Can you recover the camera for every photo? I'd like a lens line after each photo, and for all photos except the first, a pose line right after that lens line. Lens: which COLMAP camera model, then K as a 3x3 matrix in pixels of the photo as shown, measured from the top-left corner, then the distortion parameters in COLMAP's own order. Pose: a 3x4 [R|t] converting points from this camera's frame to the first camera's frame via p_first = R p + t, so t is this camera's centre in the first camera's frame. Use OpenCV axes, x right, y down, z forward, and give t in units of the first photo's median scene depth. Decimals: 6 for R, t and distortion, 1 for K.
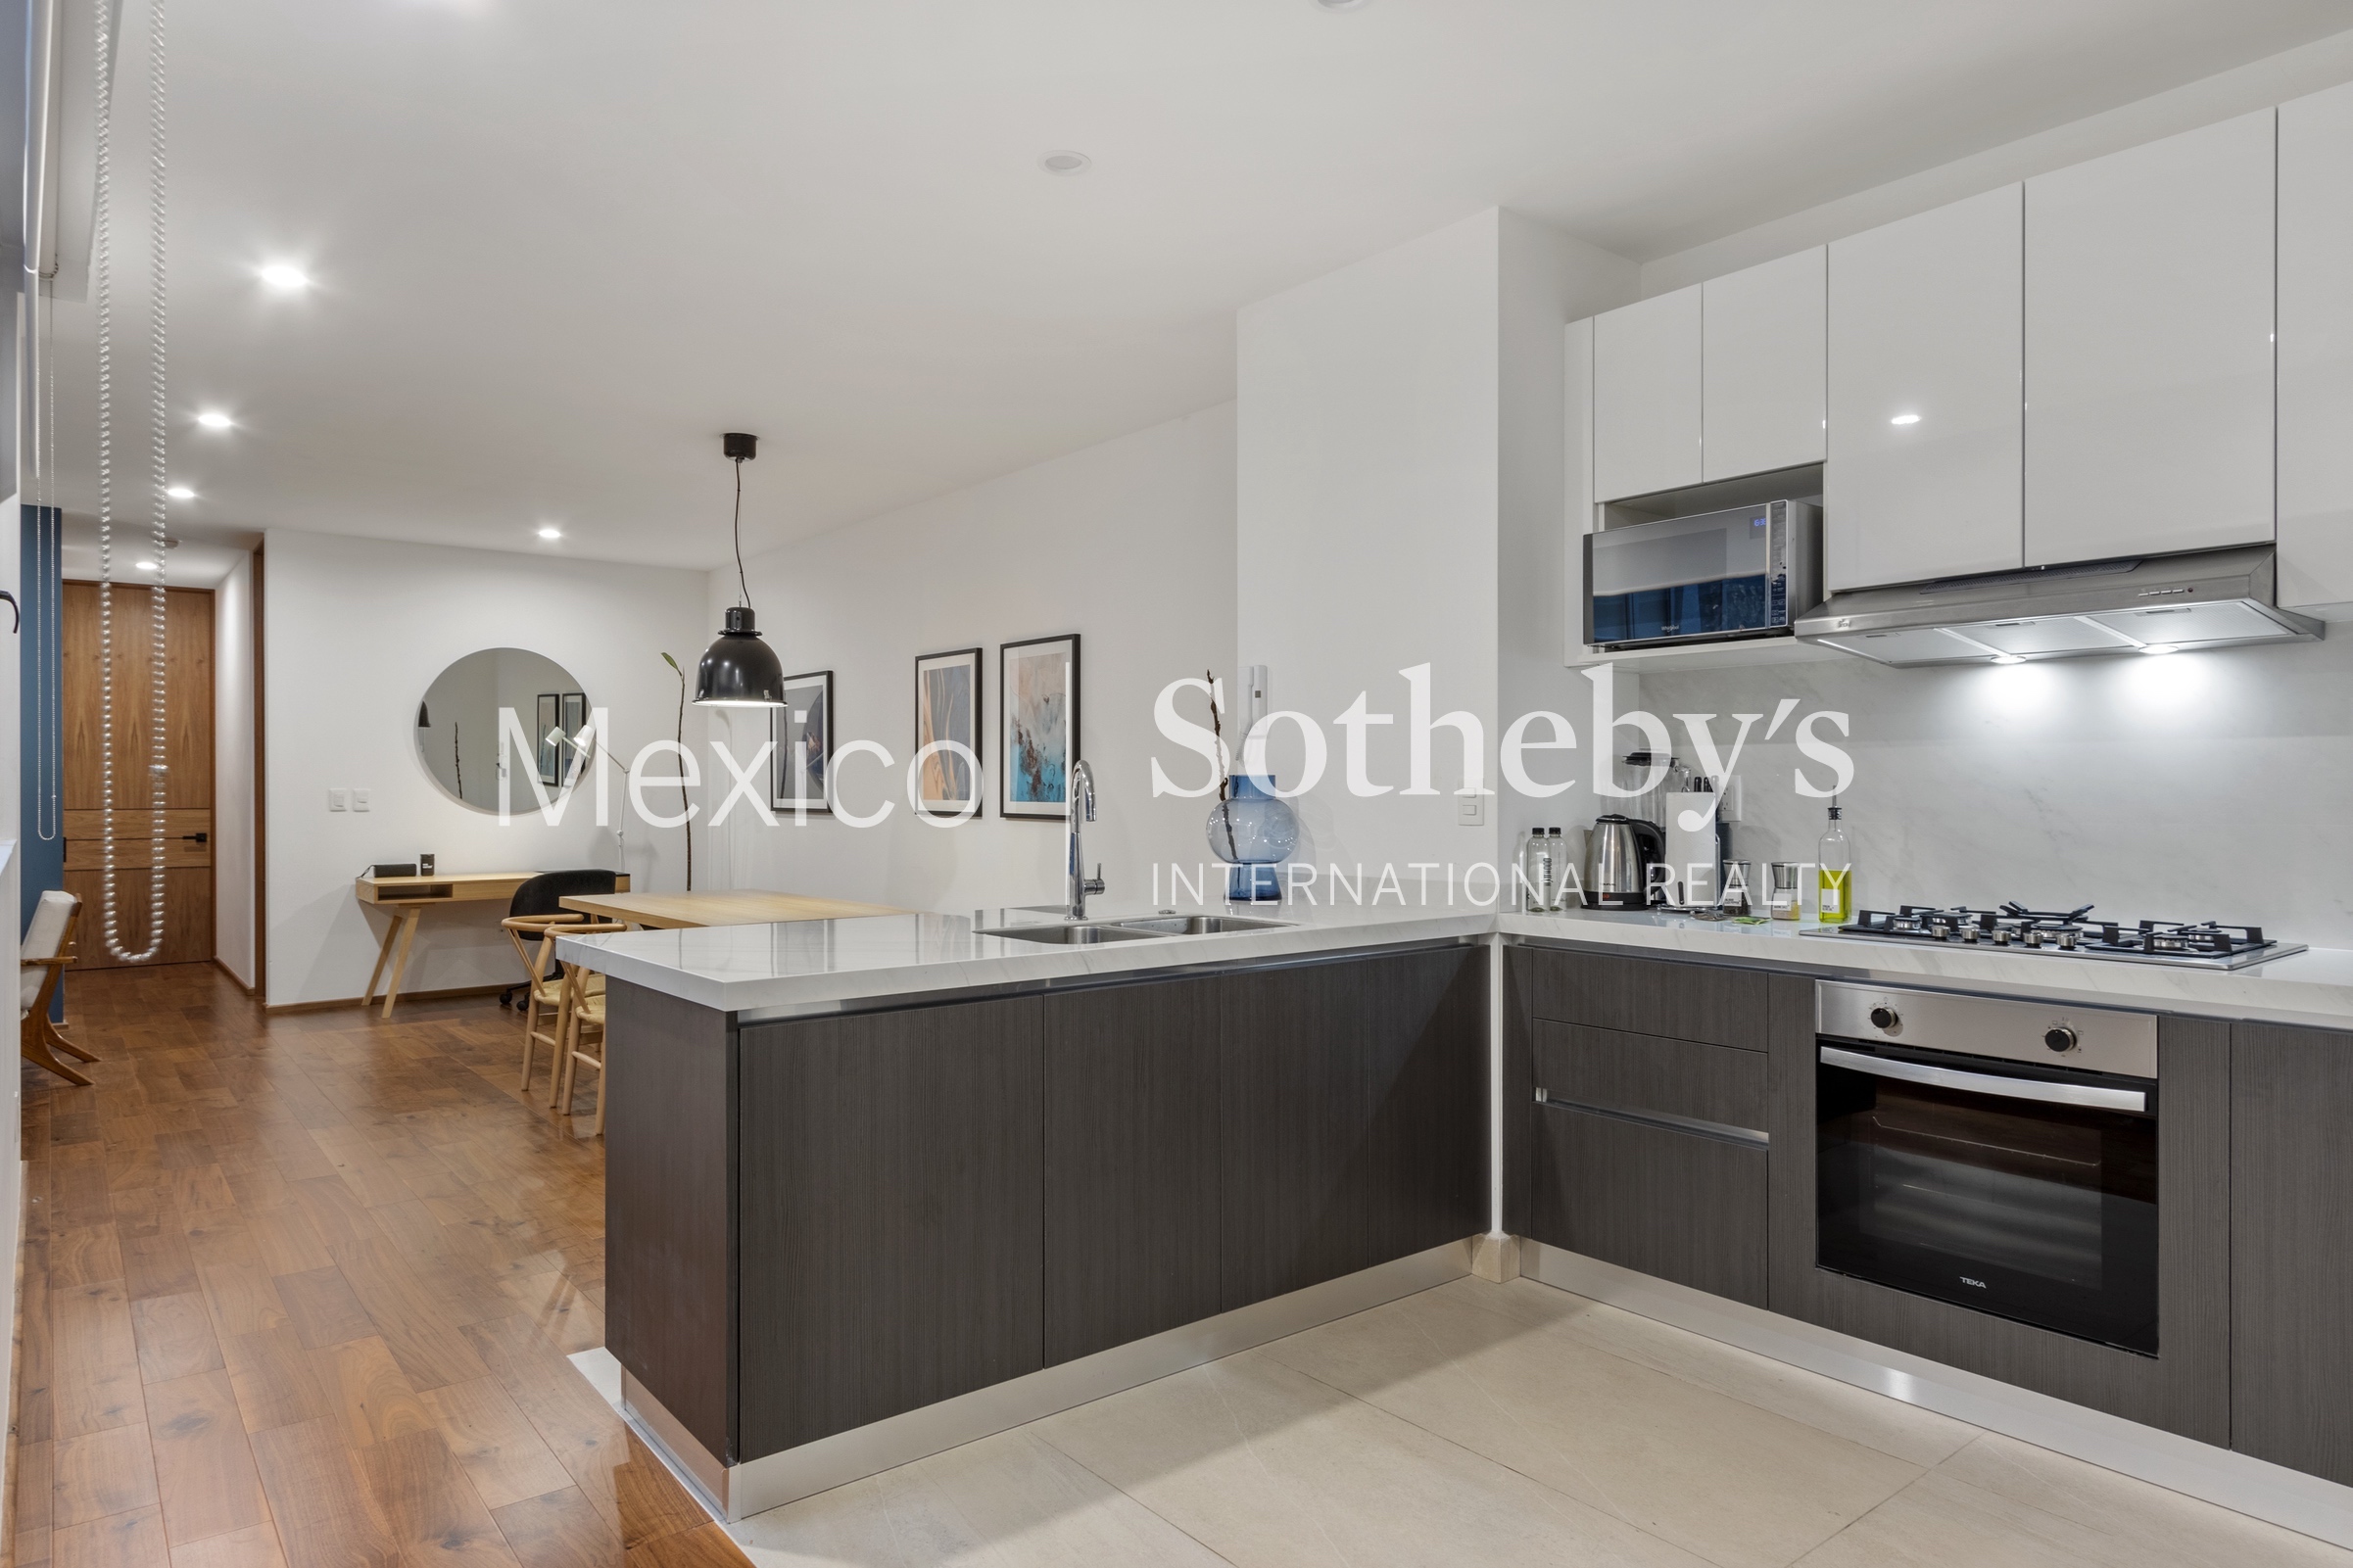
lens RADIAL K [[1413.5, 0, 1166.0], [0, 1413.5, 797.6], [0, 0, 1]] dist [-0.003645, -0.005113]
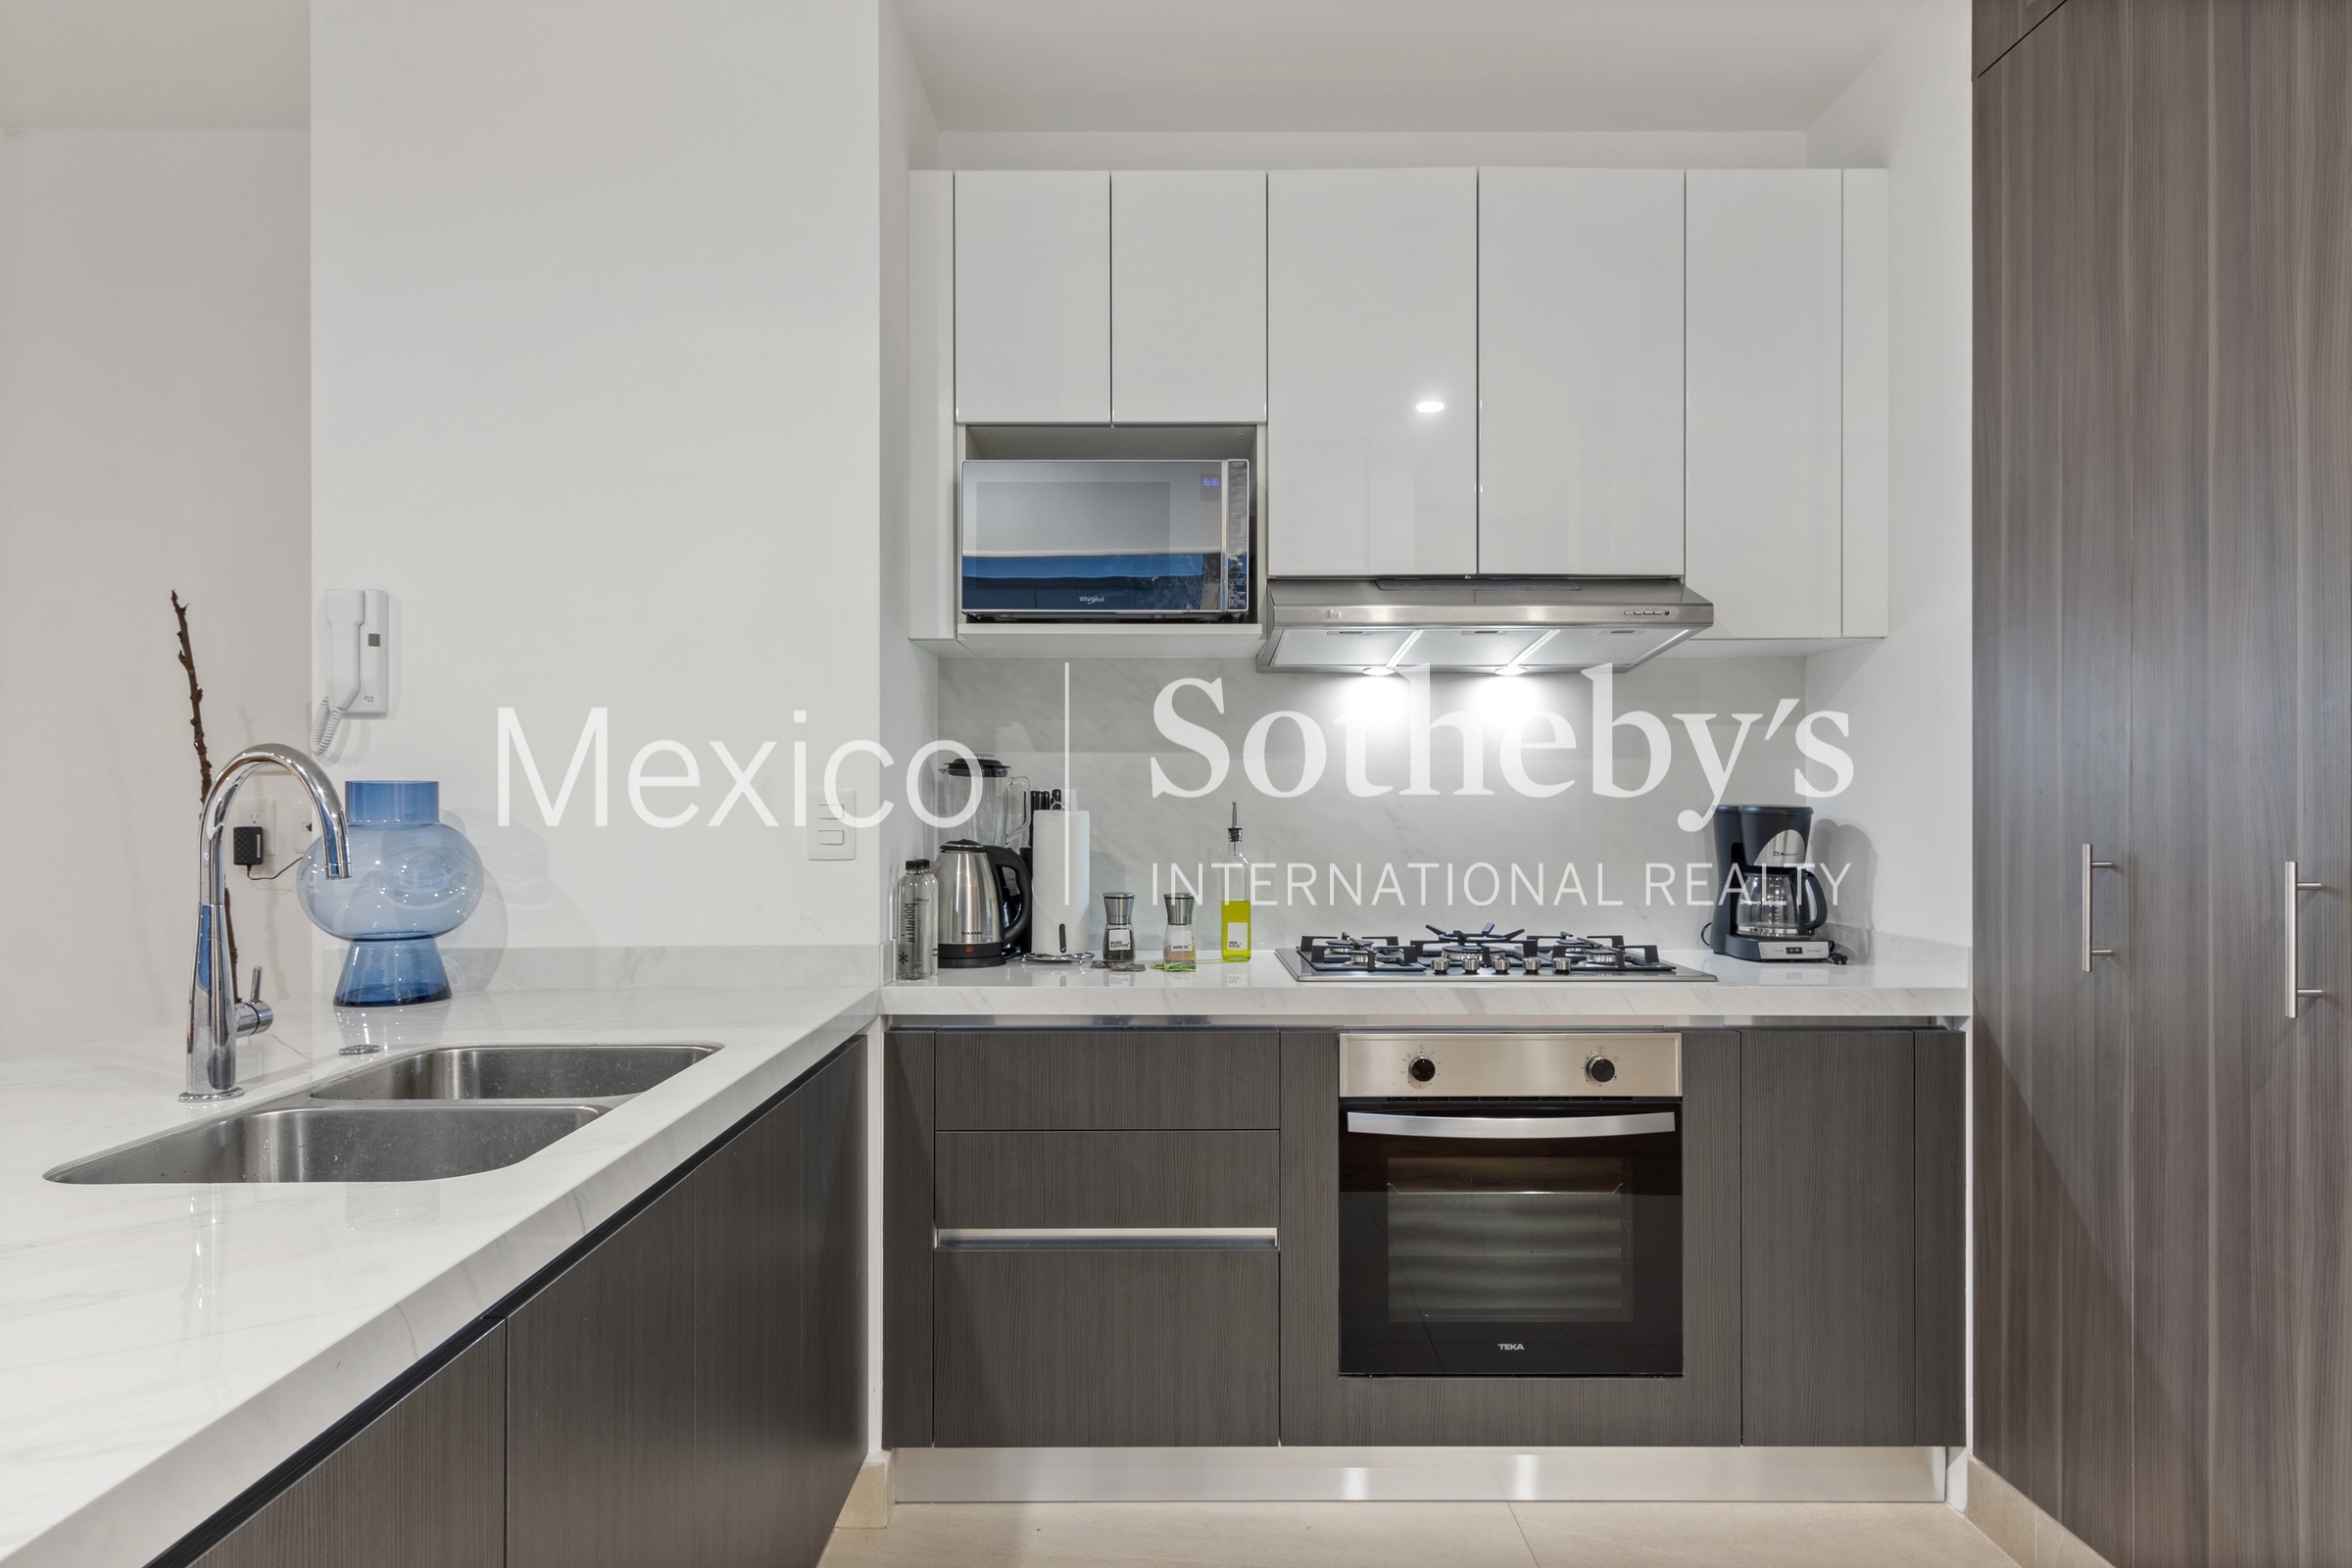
lens RADIAL K [[1522.8, 0, 1174.9], [0, 1522.8, 790.2], [0, 0, 1]] dist [0.014725, 0.000051]
pose [[0.616588, 0.008201, 0.787243, -0.282945], [0.002588, 0.999919, -0.012443, -0.004526], [-0.787282, 0.009710, 0.616517, 0.459513]]
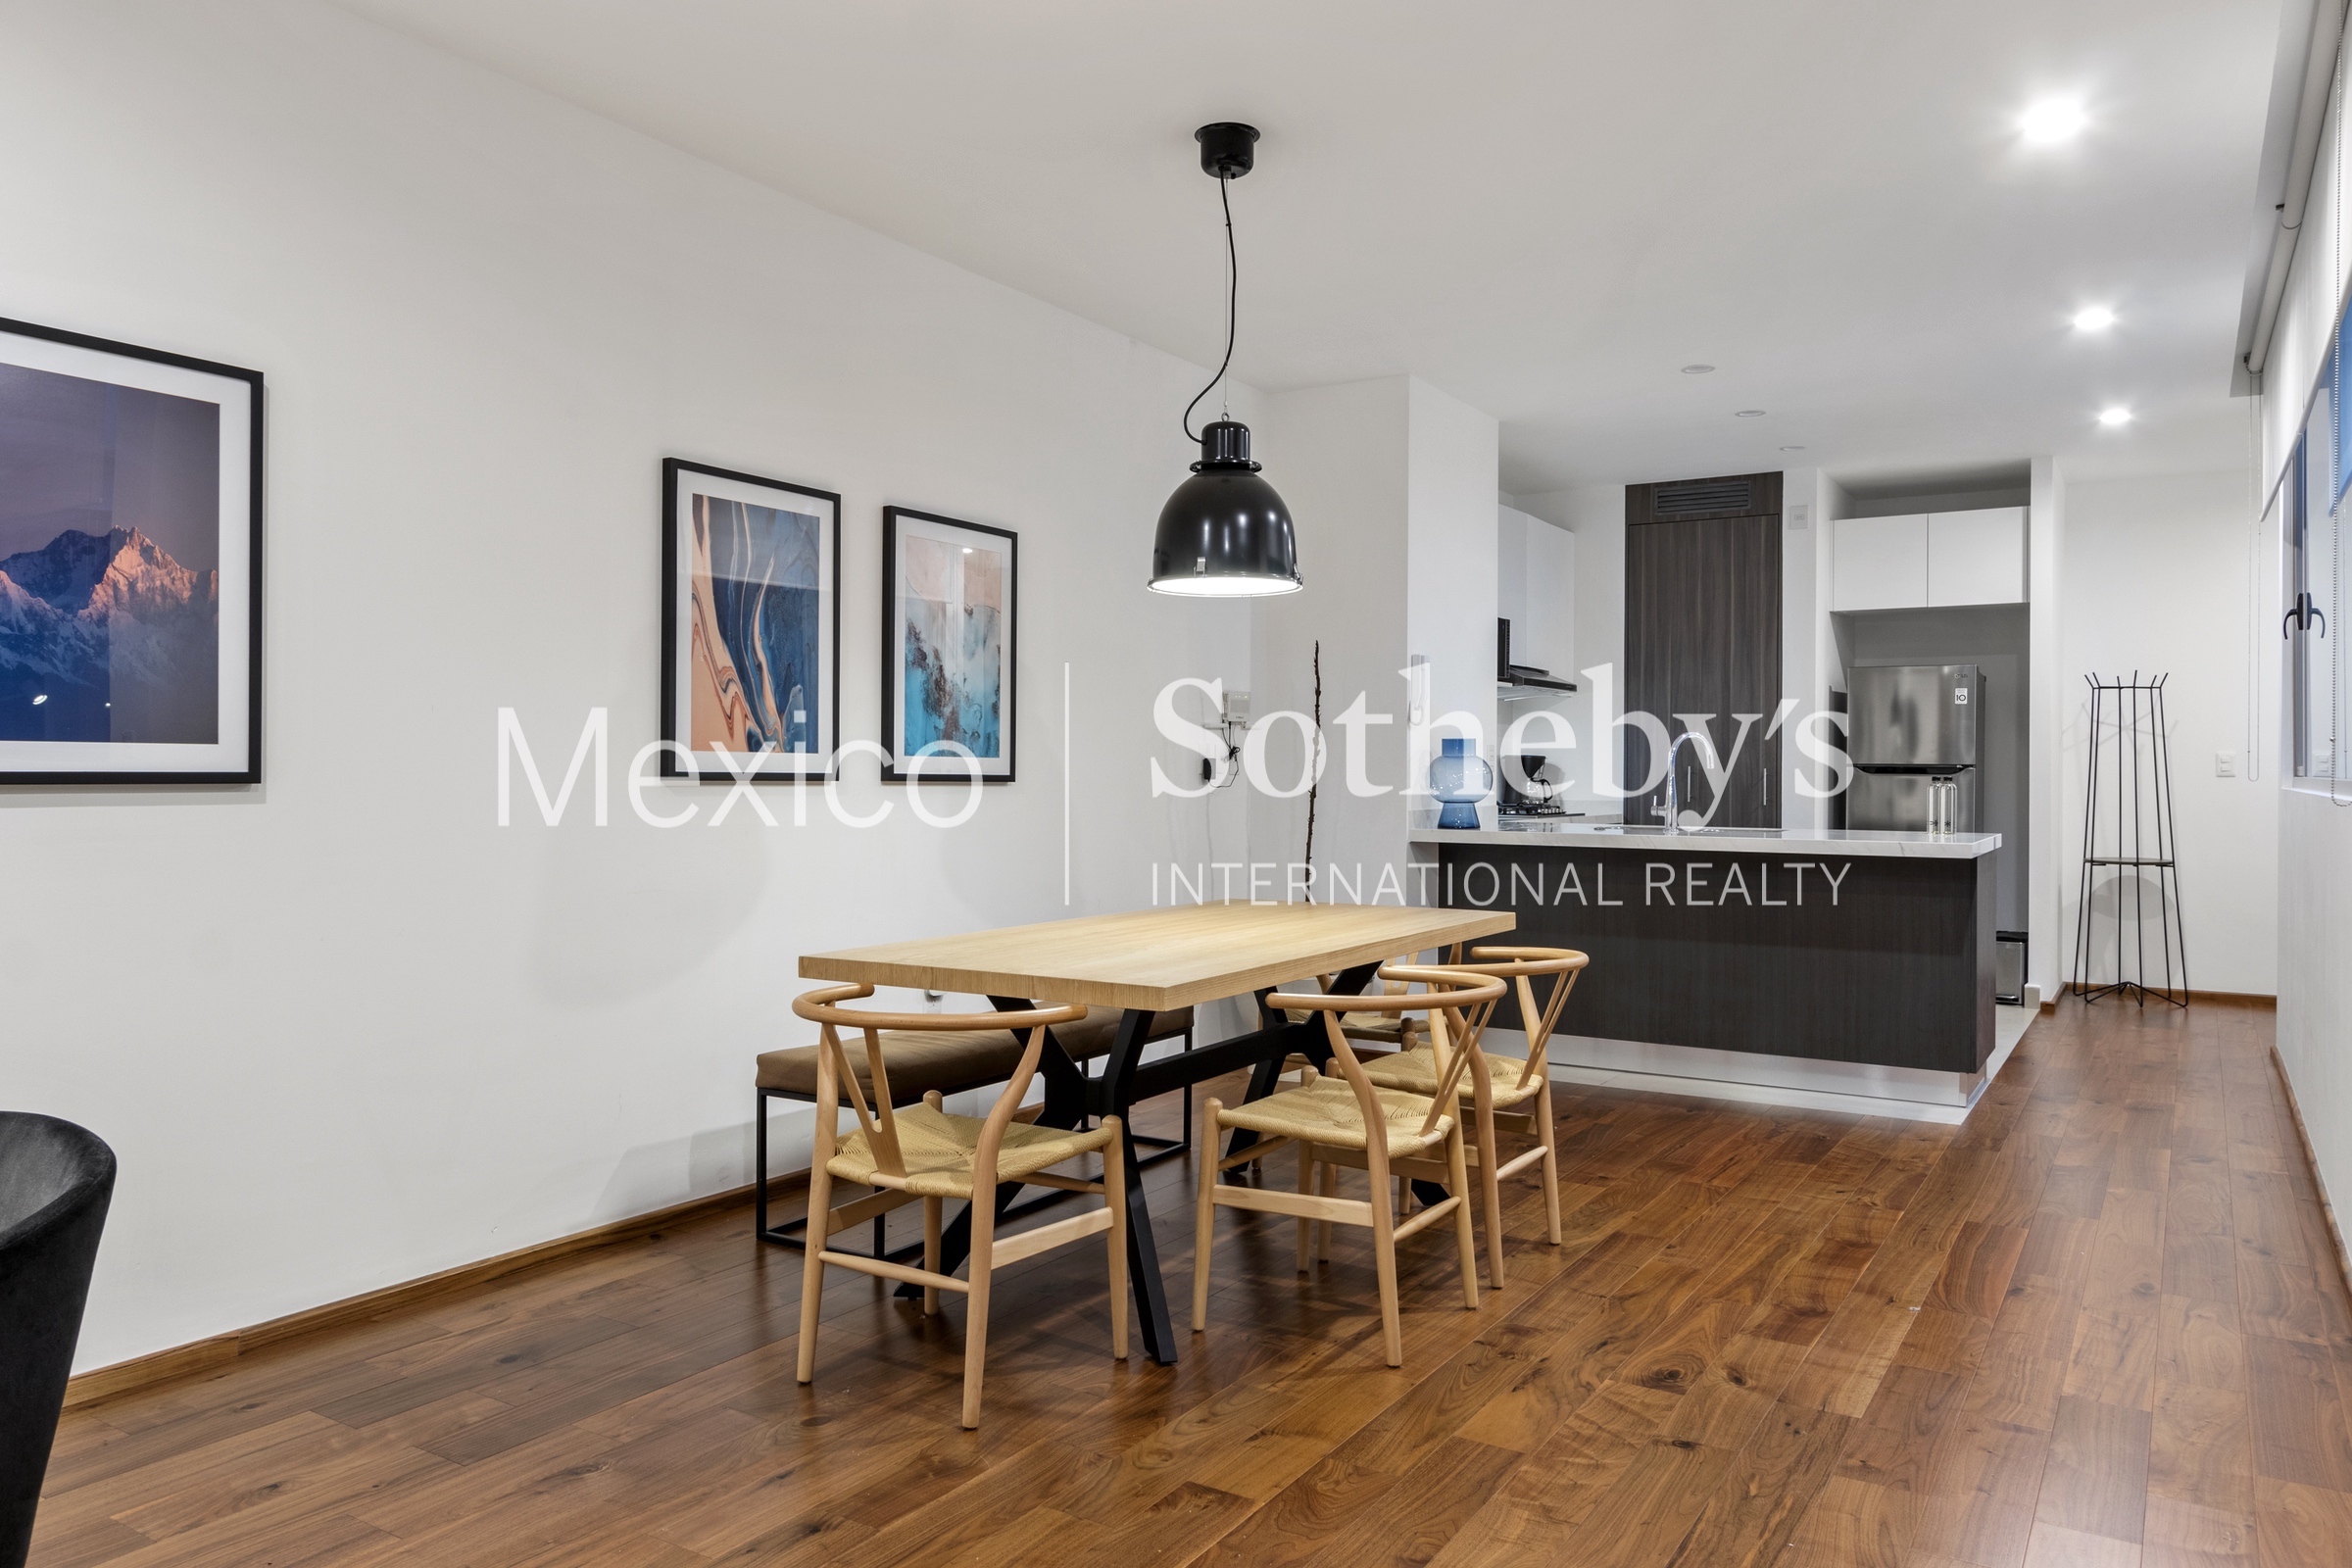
lens RADIAL K [[1604.8, 0, 1173.2], [0, 1604.8, 767.0], [0, 0, 1]] dist [-0.005454, 0.000599]
pose [[-0.323997, -0.024114, 0.945751, -1.582244], [-0.027710, 0.999488, 0.015991, -0.013118], [-0.945652, -0.021026, -0.324499, 2.103837]]
